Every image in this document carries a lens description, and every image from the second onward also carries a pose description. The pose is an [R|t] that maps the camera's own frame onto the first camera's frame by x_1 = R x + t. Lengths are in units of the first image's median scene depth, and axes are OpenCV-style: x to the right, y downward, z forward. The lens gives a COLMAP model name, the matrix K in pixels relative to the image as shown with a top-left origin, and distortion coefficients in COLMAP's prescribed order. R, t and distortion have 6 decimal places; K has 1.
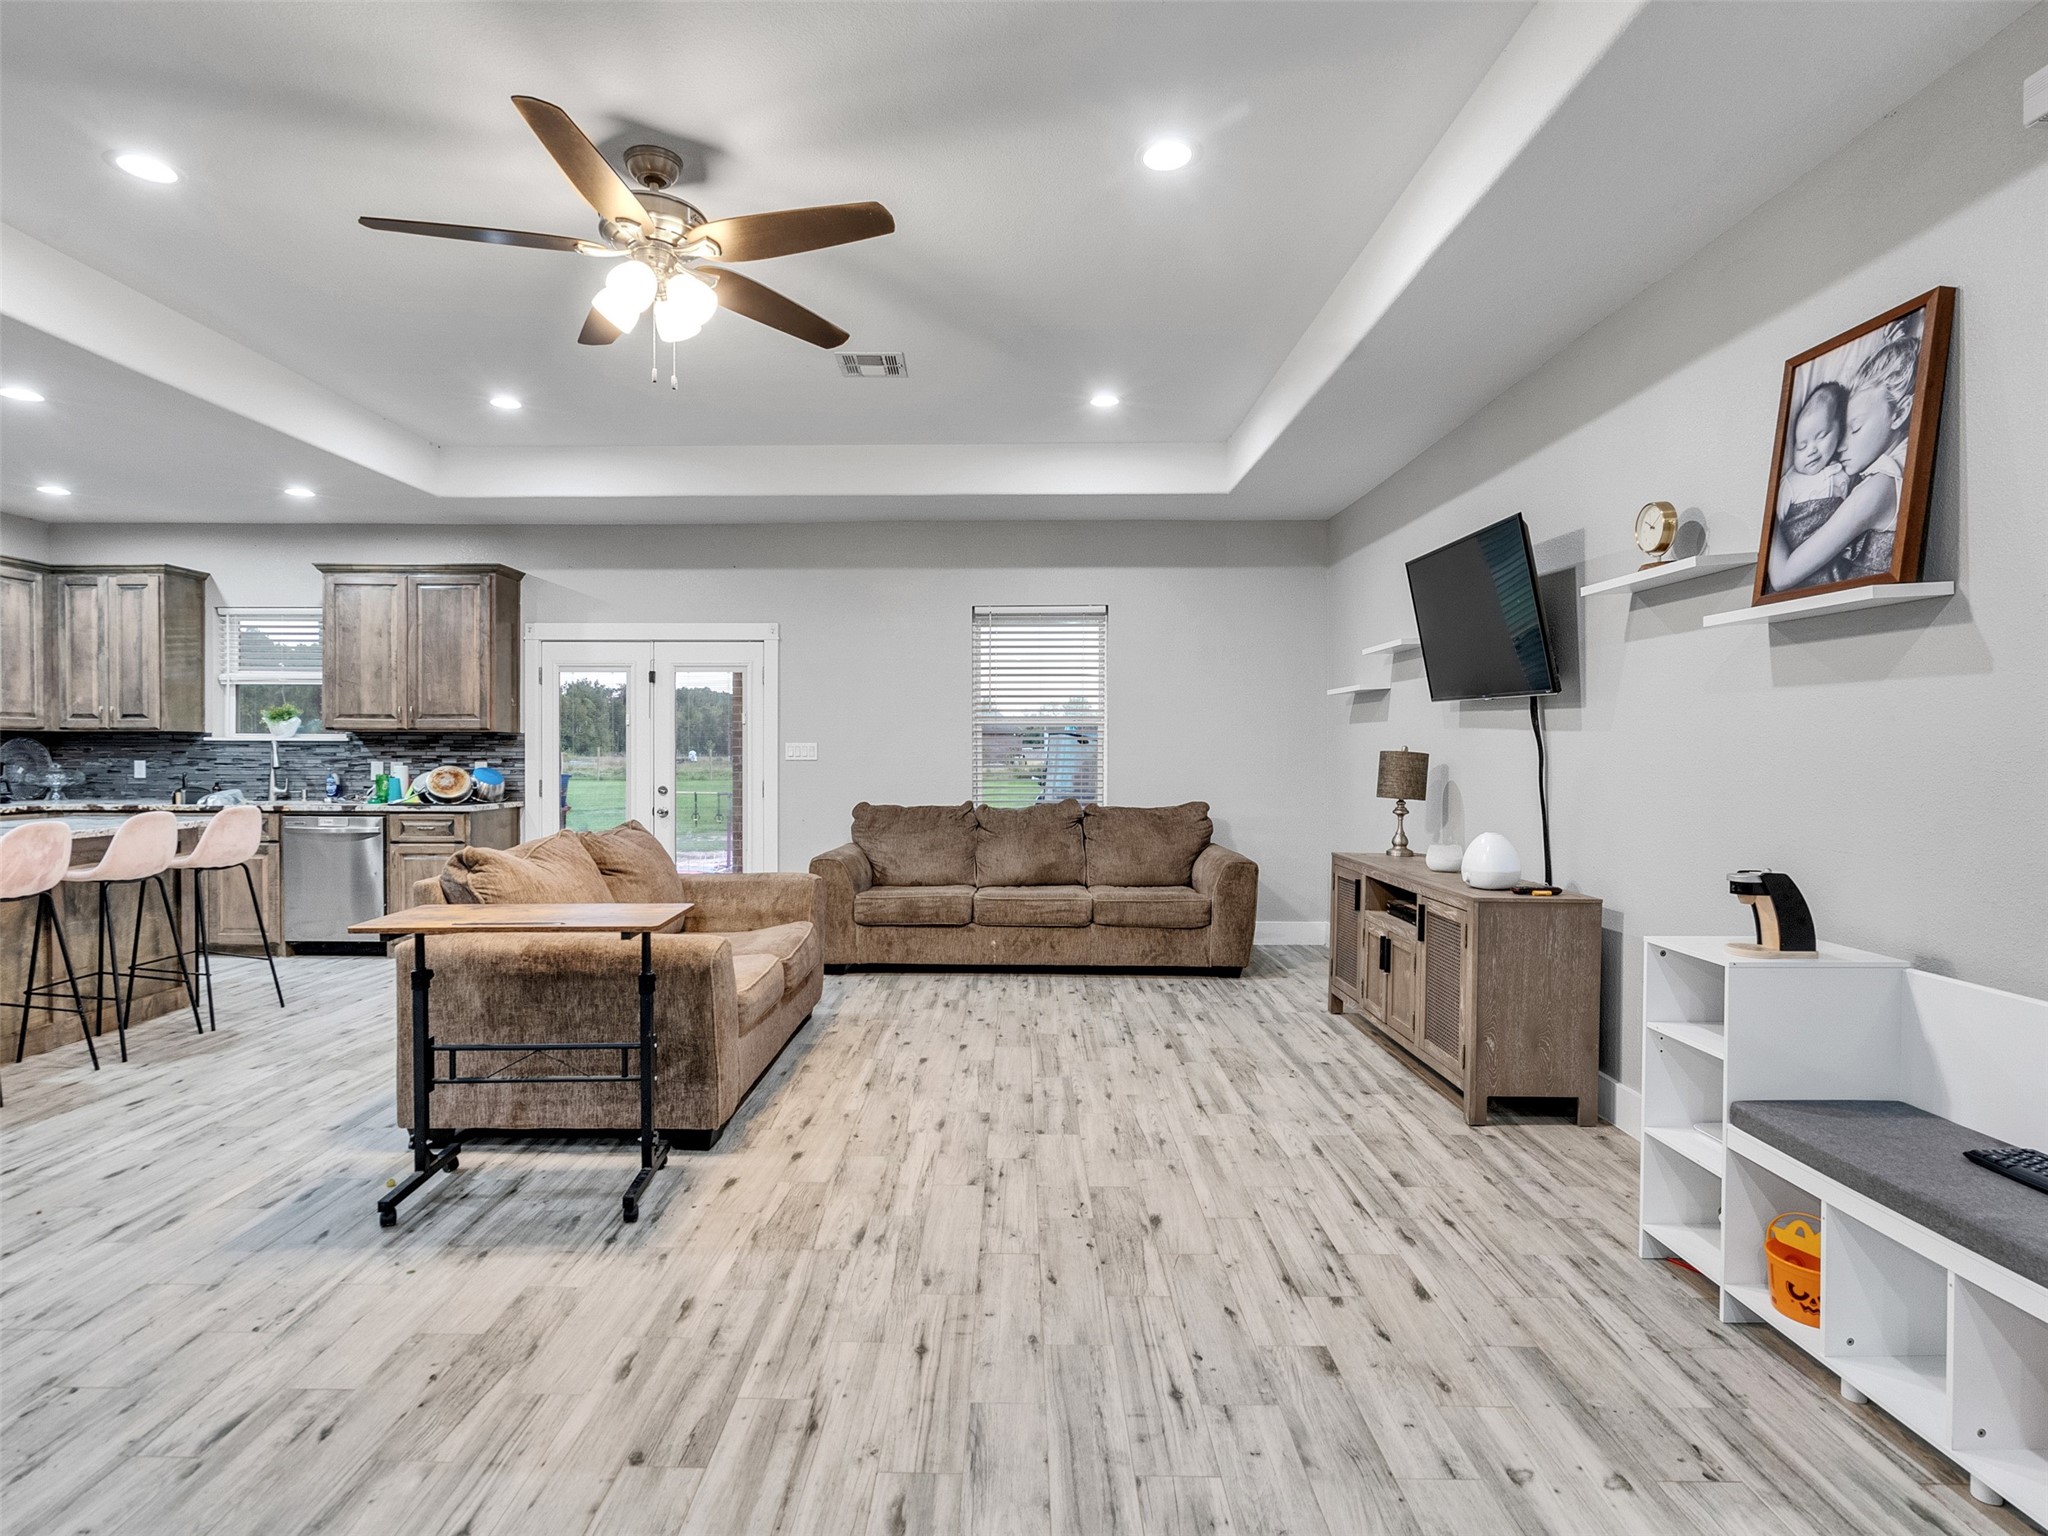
lens RADIAL K [[1041.9, 0, 1002.0], [0, 1041.9, 766.2], [0, 0, 1]] dist [-0.005965, 0.002809]
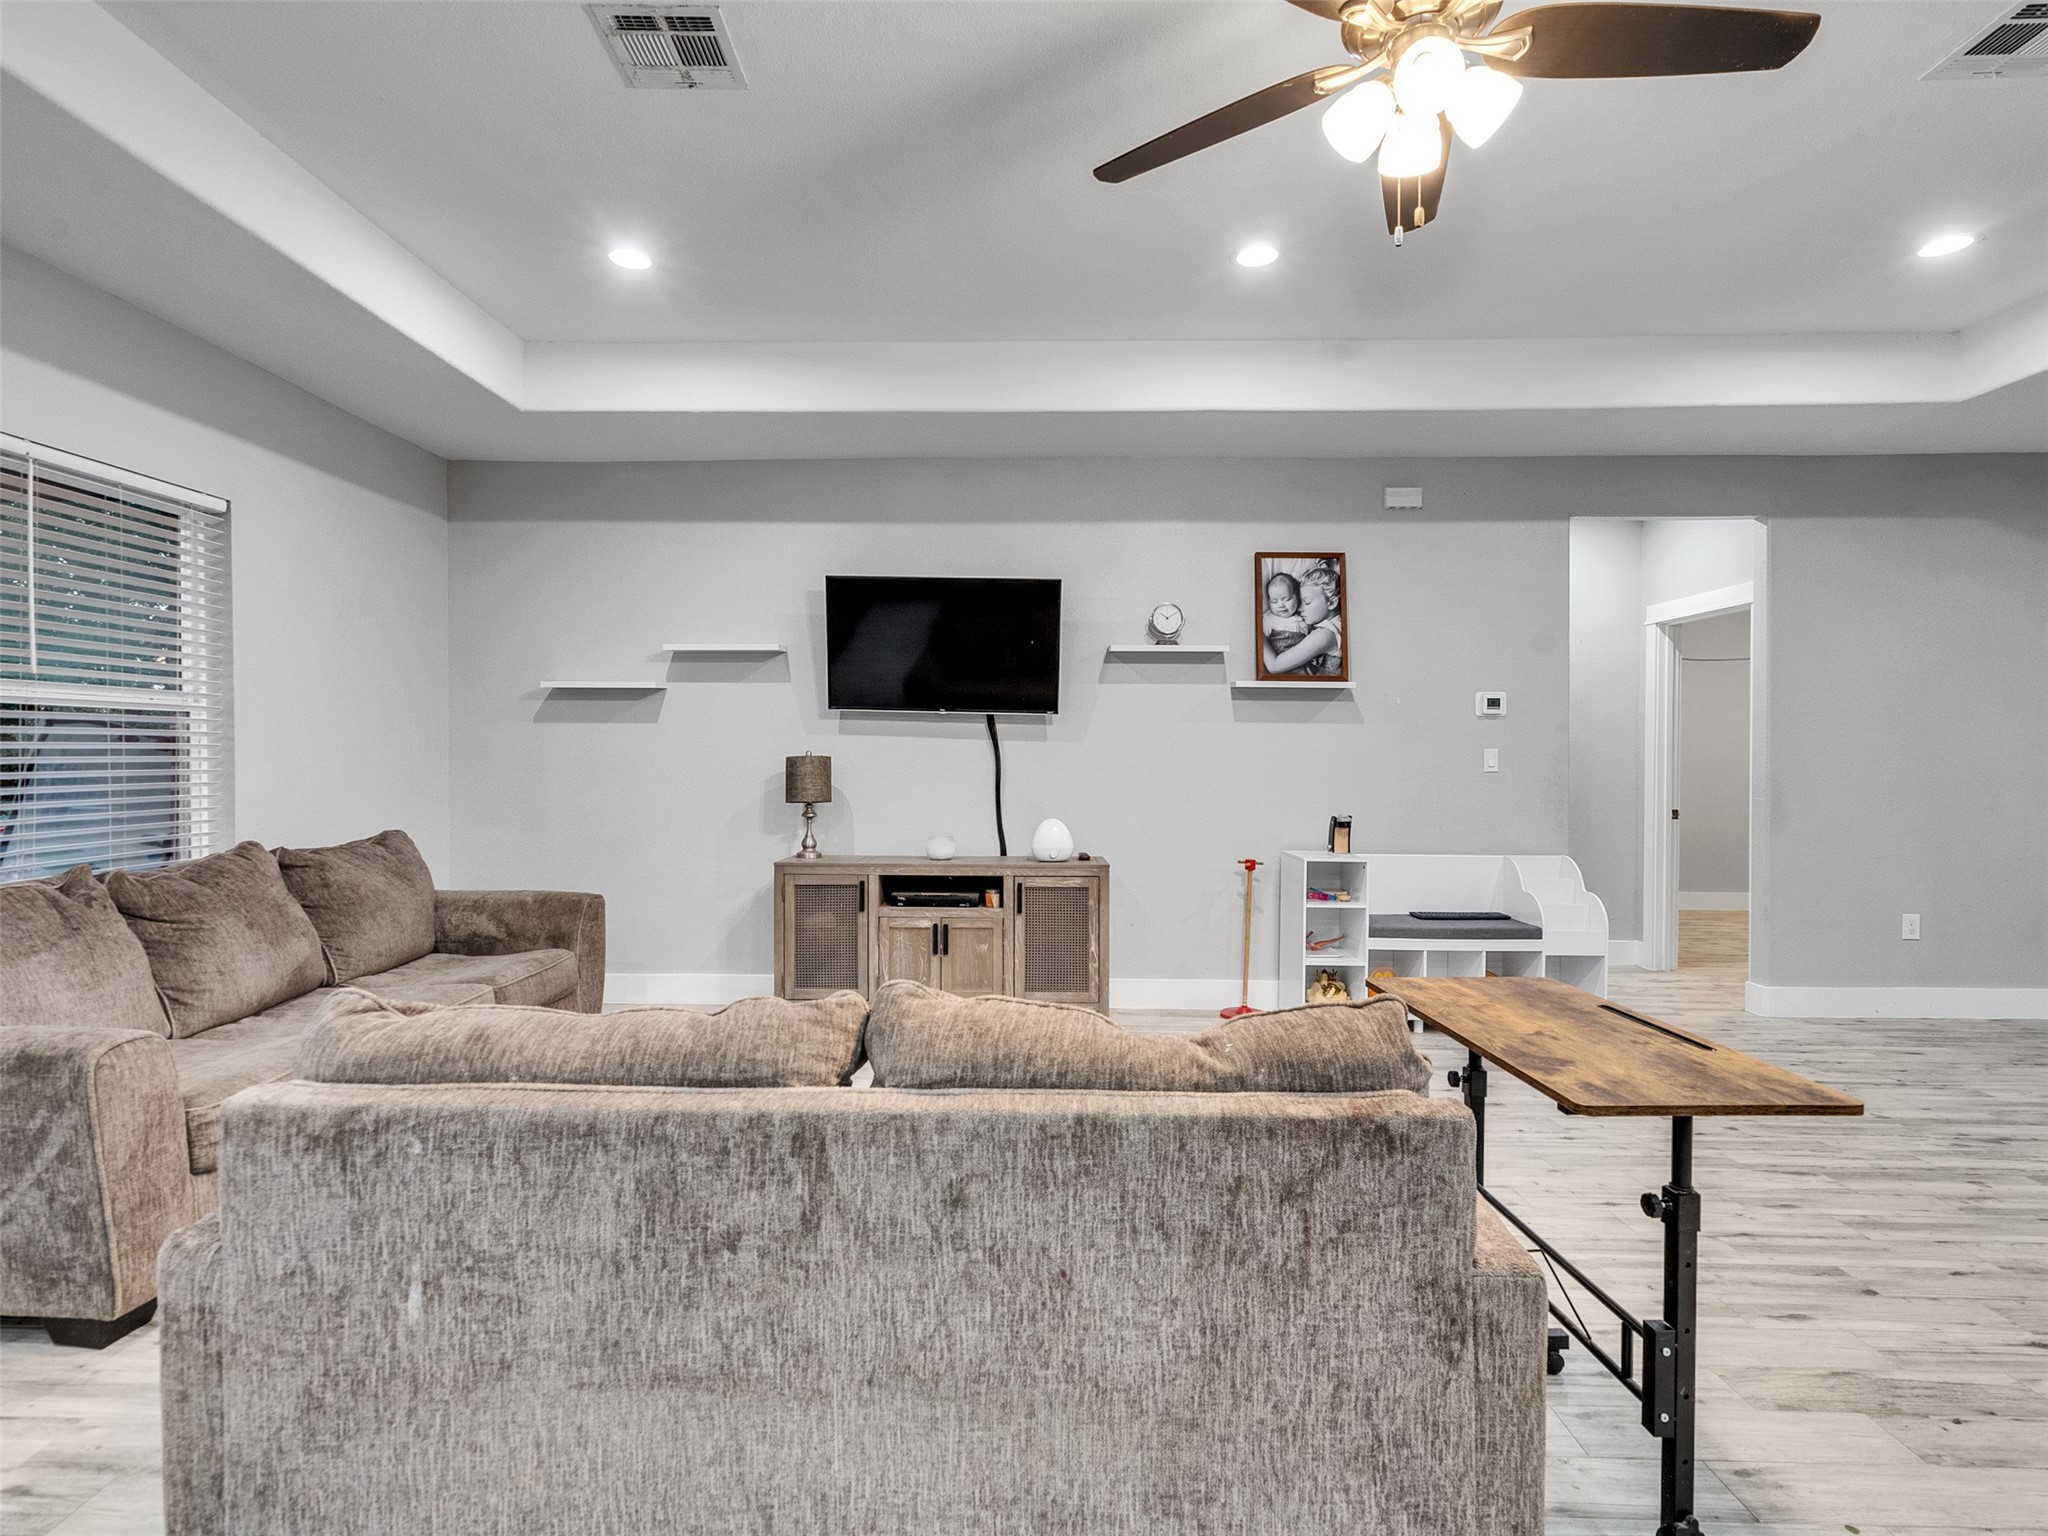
lens RADIAL K [[1041.9, 0, 1002.0], [0, 1041.9, 766.2], [0, 0, 1]] dist [-0.005965, 0.002809]
pose [[0.018057, -0.013143, 0.999751, -0.497594], [0.012559, 0.999838, 0.012918, -0.011772], [-0.999758, 0.012323, 0.018219, 0.610877]]
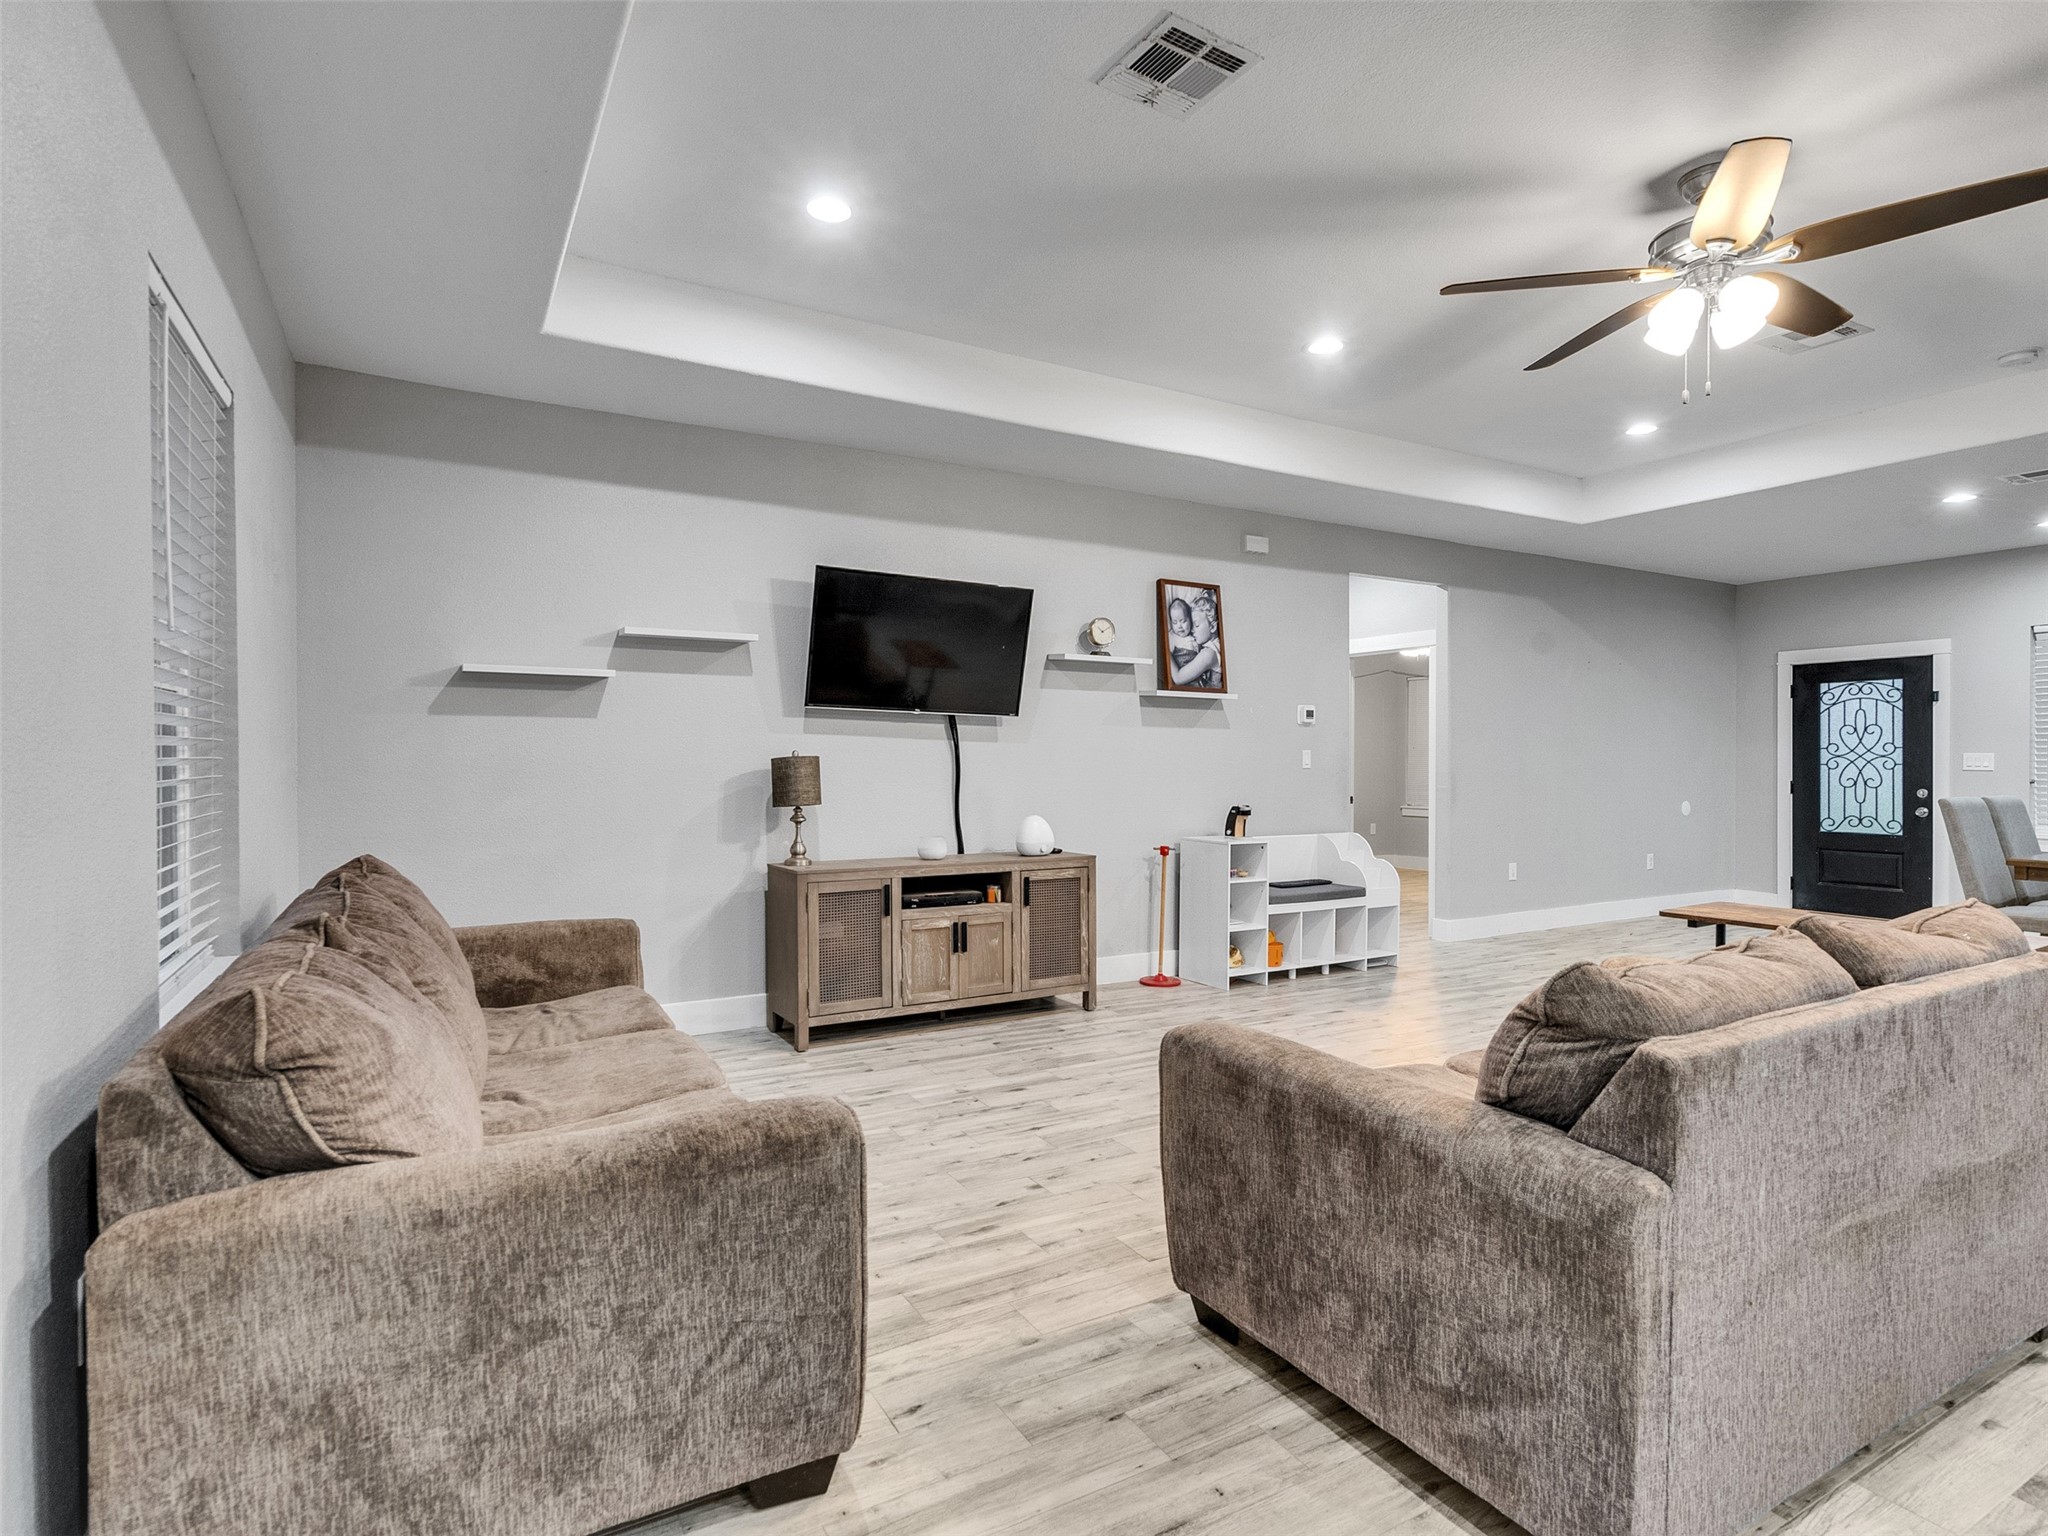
lens RADIAL K [[1041.9, 0, 1002.0], [0, 1041.9, 766.2], [0, 0, 1]] dist [-0.005965, 0.002809]
pose [[-0.495431, -0.011391, 0.868573, -0.422274], [0.009808, 0.999777, 0.018707, -0.016388], [-0.868592, 0.017787, -0.495209, 1.015103]]
